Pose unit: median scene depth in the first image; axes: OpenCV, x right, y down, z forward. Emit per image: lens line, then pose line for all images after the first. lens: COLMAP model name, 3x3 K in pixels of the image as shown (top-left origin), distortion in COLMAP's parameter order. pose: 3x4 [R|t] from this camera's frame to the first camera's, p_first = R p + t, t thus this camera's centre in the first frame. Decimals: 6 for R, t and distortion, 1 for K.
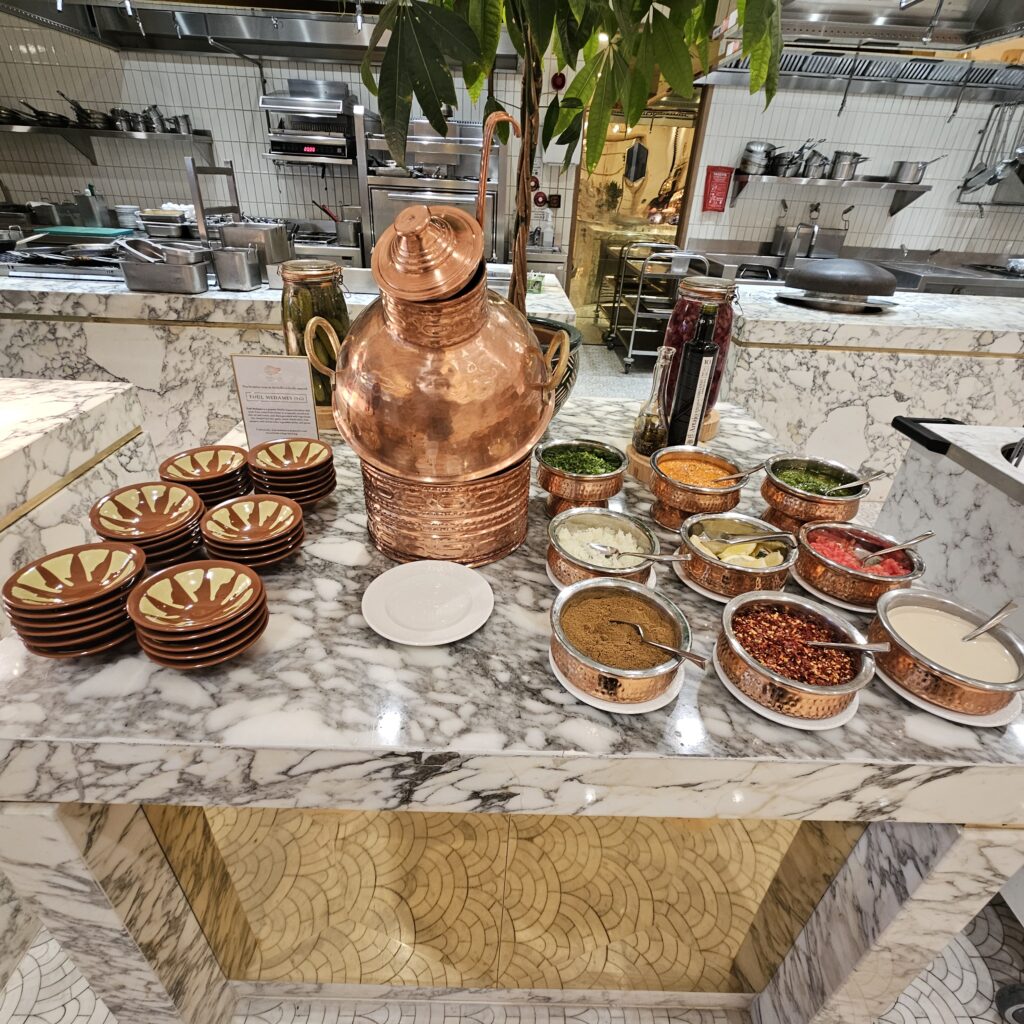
lens RADIAL K [[560.1, 0, 511.6], [0, 560.1, 509.0], [0, 0, 1]] dist [-0.007155, 0.002947]
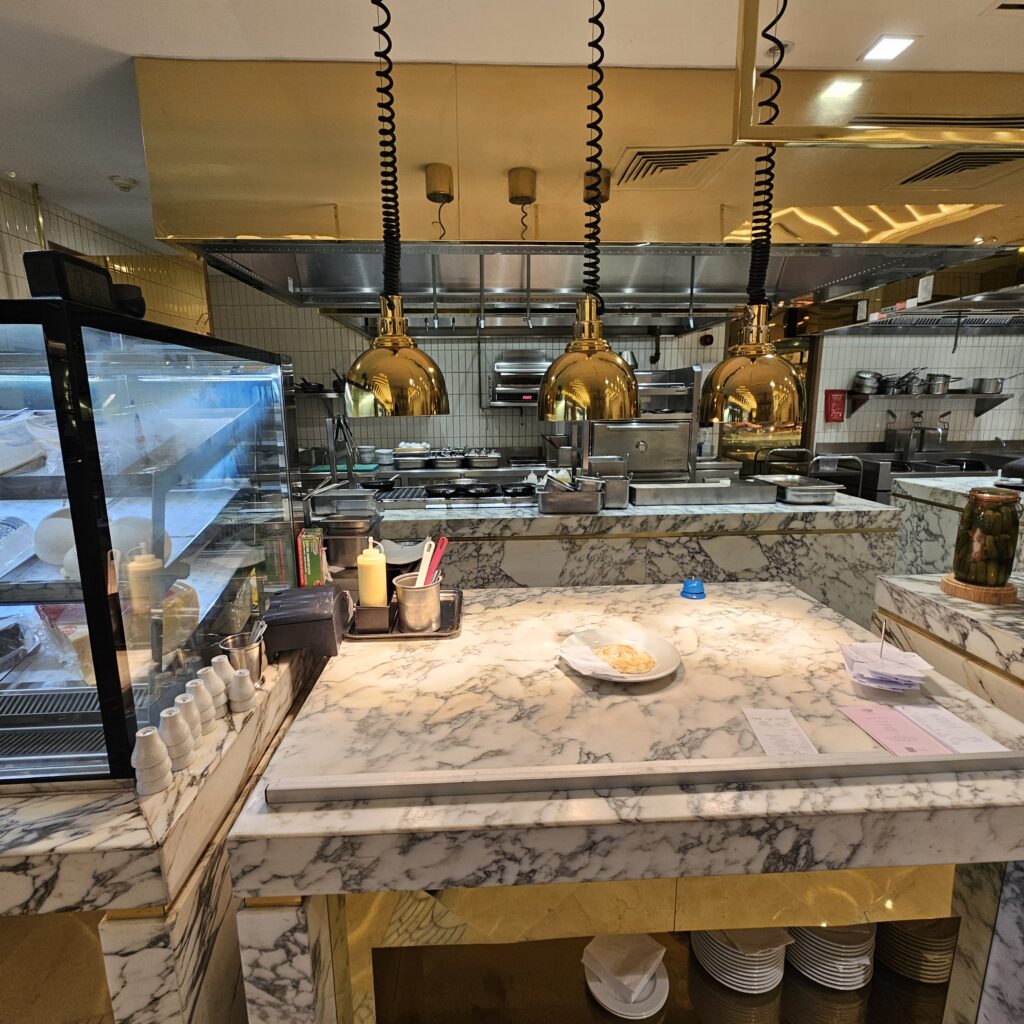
lens RADIAL K [[560.1, 0, 510.1], [0, 560.1, 507.6], [0, 0, 1]] dist [-0.007155, 0.002947]
pose [[0.997809, -0.061444, 0.024530, -0.750392], [0.066107, 0.940675, -0.332806, 0.002479], [-0.002626, 0.333698, 0.942676, -0.162397]]
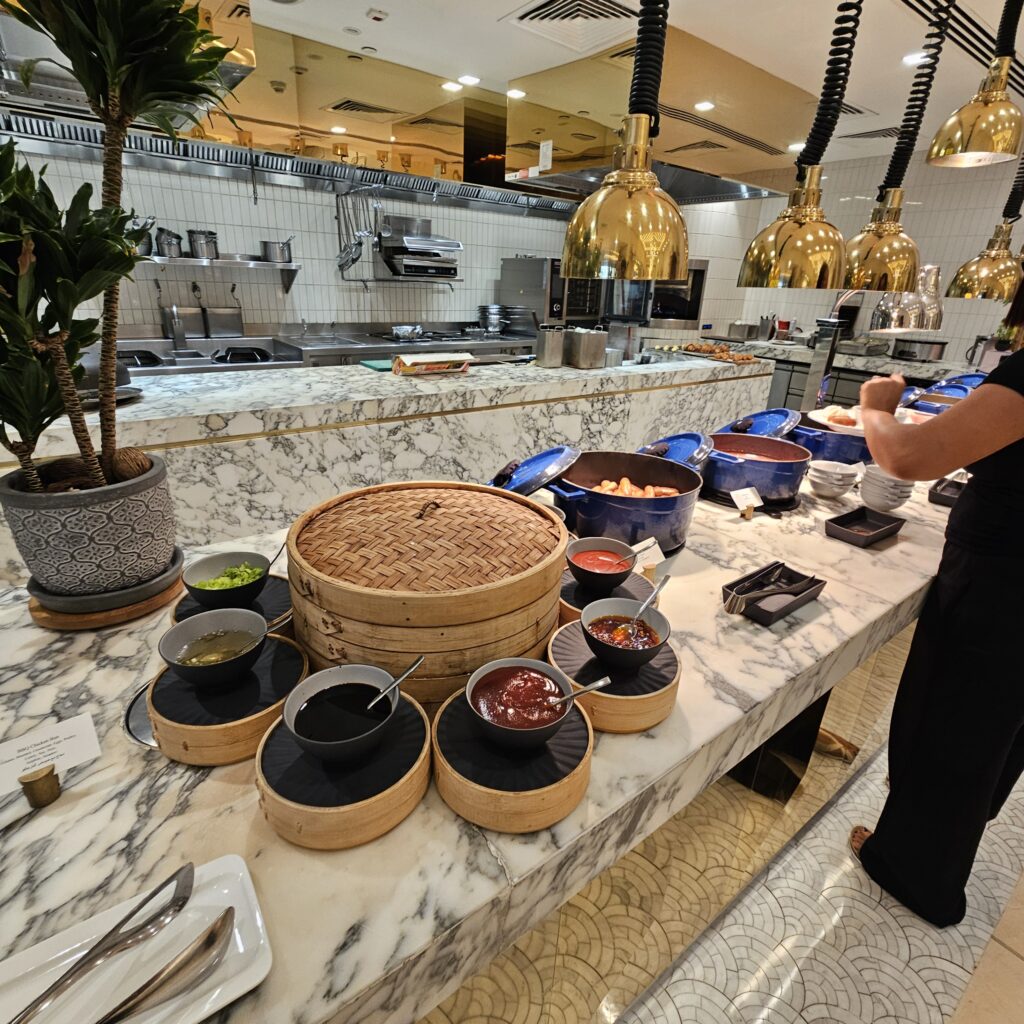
lens RADIAL K [[560.1, 0, 512.6], [0, 560.1, 512.6], [0, 0, 1]] dist [-0.007155, 0.002947]
pose [[0.808208, -0.237345, 0.538950, 0.729960], [0.296843, 0.954606, -0.024751, -0.005382], [-0.508611, 0.179987, 0.841974, 0.033471]]
